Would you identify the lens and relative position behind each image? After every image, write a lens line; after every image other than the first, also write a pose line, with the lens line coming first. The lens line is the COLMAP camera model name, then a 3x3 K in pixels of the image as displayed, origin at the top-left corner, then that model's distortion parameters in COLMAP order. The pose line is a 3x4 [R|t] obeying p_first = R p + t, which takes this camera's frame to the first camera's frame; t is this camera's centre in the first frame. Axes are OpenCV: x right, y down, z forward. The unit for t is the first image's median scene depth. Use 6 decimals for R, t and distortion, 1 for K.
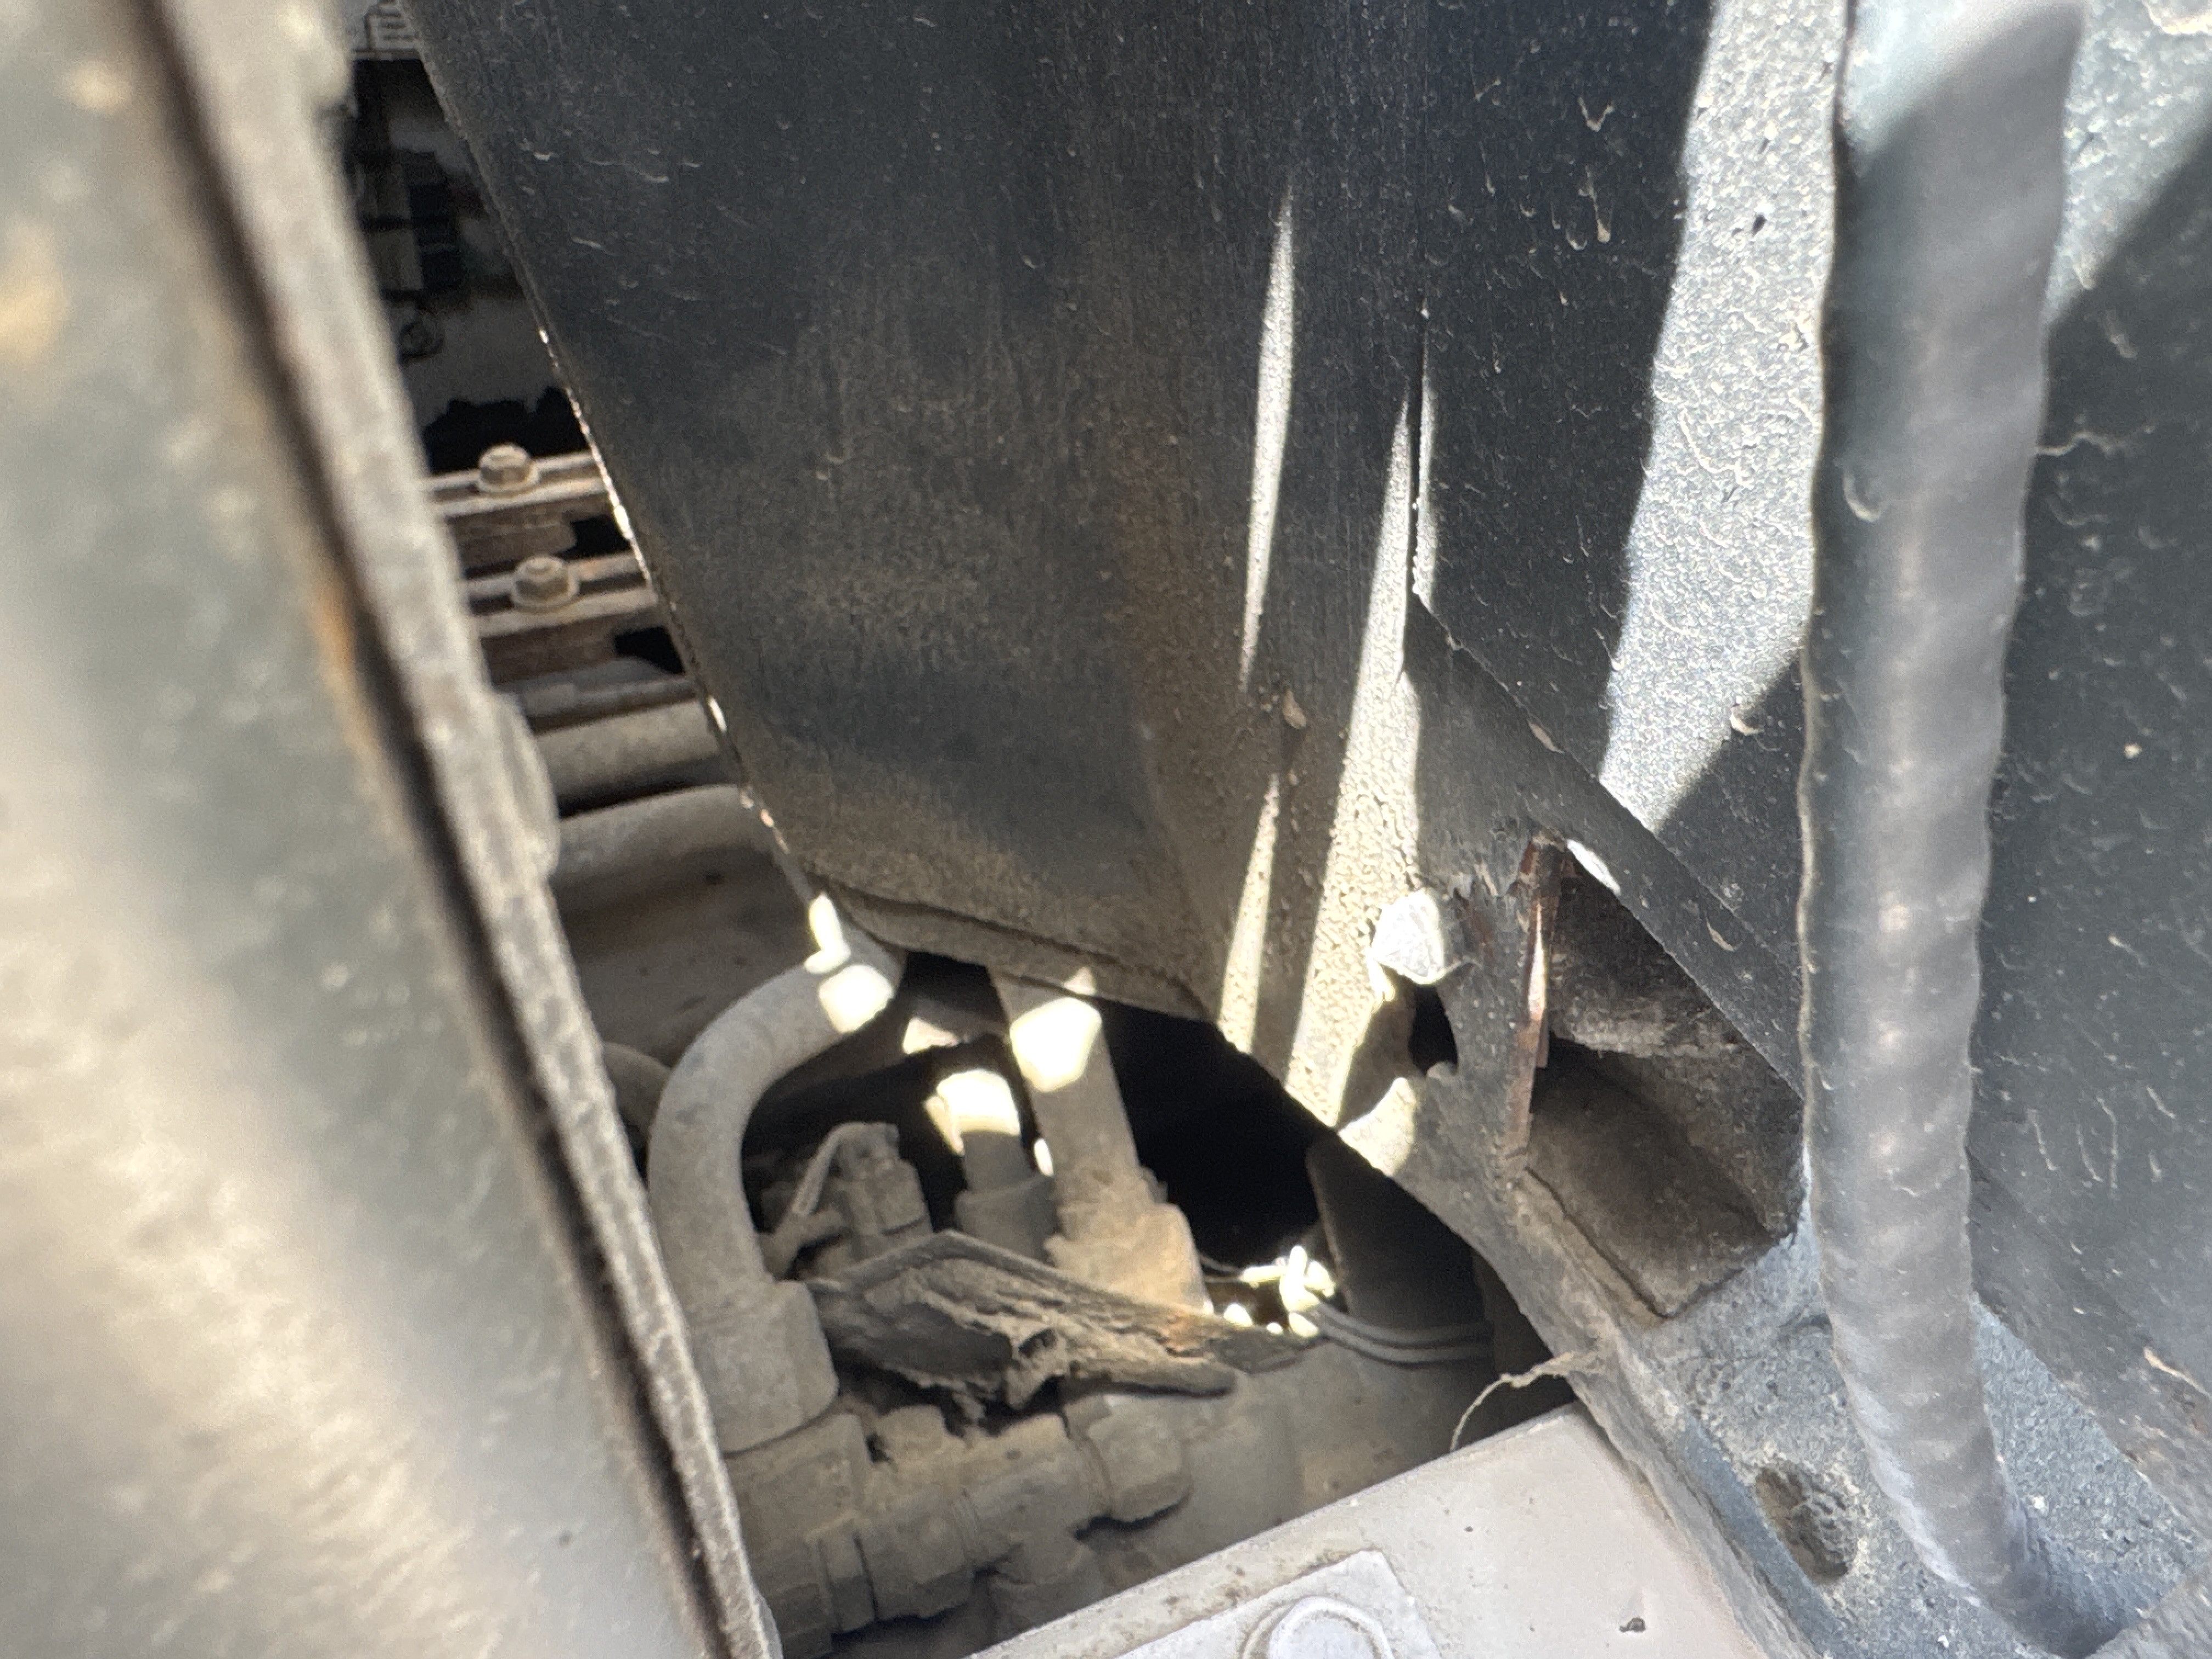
lens RADIAL K [[1556.9, 0, 1091.4], [0, 1556.9, 833.4], [0, 0, 1]] dist [-0.000344, -0.002444]
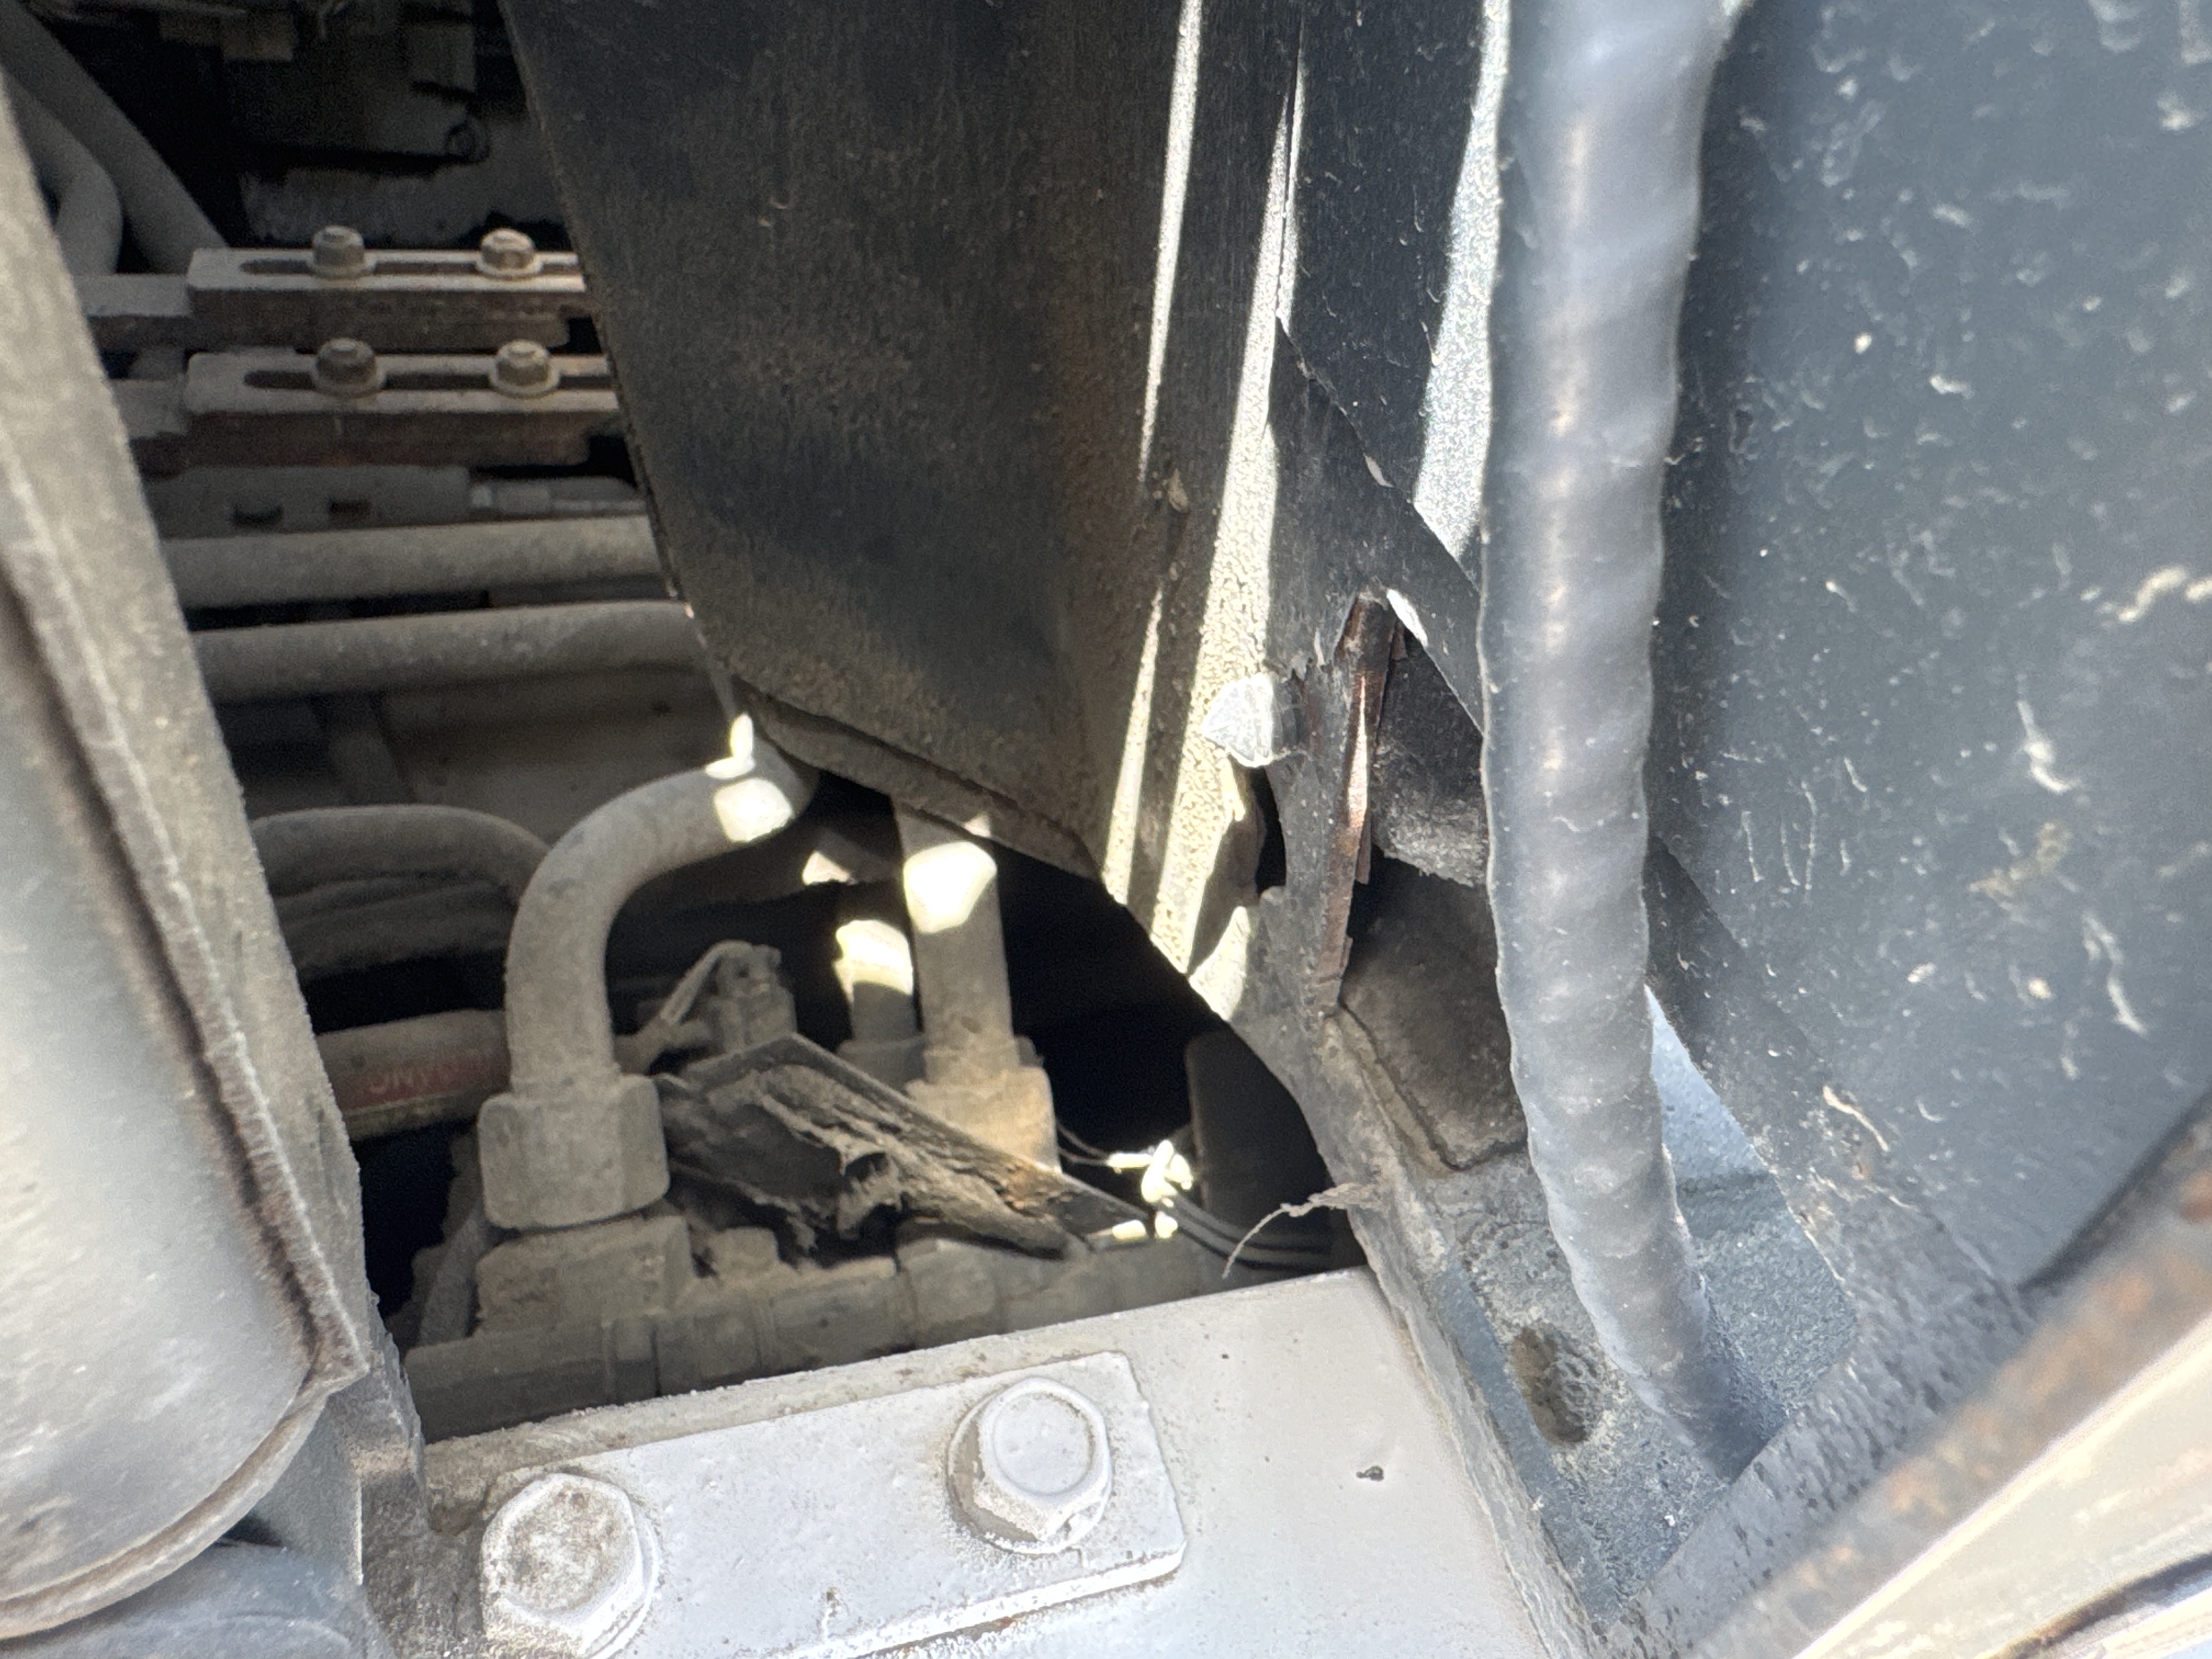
lens RADIAL K [[1552.5, 0, 1097.9], [0, 1552.5, 835.1], [0, 0, 1]] dist [-0.006327, -0.000272]
pose [[0.987789, 0.155780, 0.002452, 0.098454], [-0.155796, 0.987542, 0.022089, 0.102812], [0.001020, -0.022201, 0.999753, 0.031724]]
